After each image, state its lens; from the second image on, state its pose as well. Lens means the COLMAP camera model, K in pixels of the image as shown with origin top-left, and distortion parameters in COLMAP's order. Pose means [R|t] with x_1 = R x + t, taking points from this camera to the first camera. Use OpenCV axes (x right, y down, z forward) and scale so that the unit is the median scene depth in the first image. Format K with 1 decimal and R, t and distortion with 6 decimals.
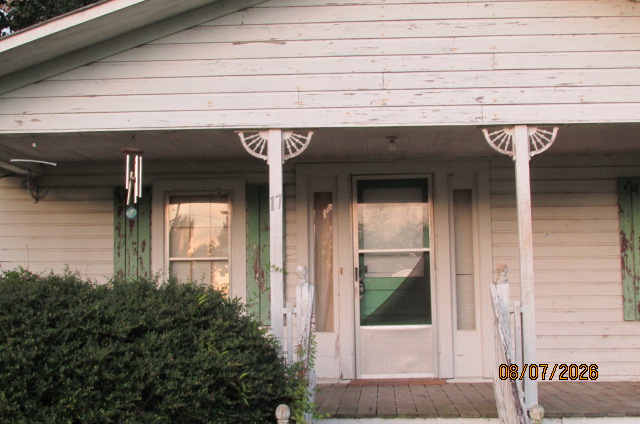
lens RADIAL K [[900.9, 0, 320.0], [0, 900.9, 212.0], [0, 0, 1]] dist [-0.020828, -0.058231]
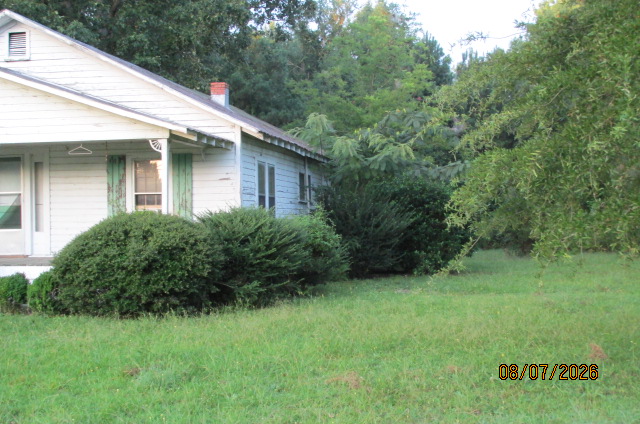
lens RADIAL K [[900.9, 0, 320.0], [0, 900.9, 212.0], [0, 0, 1]] dist [-0.020828, -0.058231]
pose [[0.993571, -0.004883, -0.113106, 1.047940], [0.015885, 0.995199, 0.096574, -0.101795], [0.112092, -0.097750, 0.988878, -0.958660]]
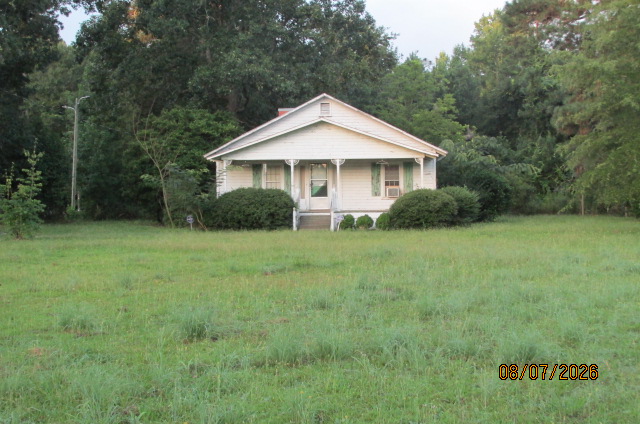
lens RADIAL K [[900.9, 0, 320.0], [0, 900.9, 212.0], [0, 0, 1]] dist [-0.020828, -0.058231]
pose [[0.999986, -0.001041, -0.005204, 0.110572], [0.001671, 0.992460, 0.122554, -0.339139], [0.005038, -0.122561, 0.992448, -3.361792]]
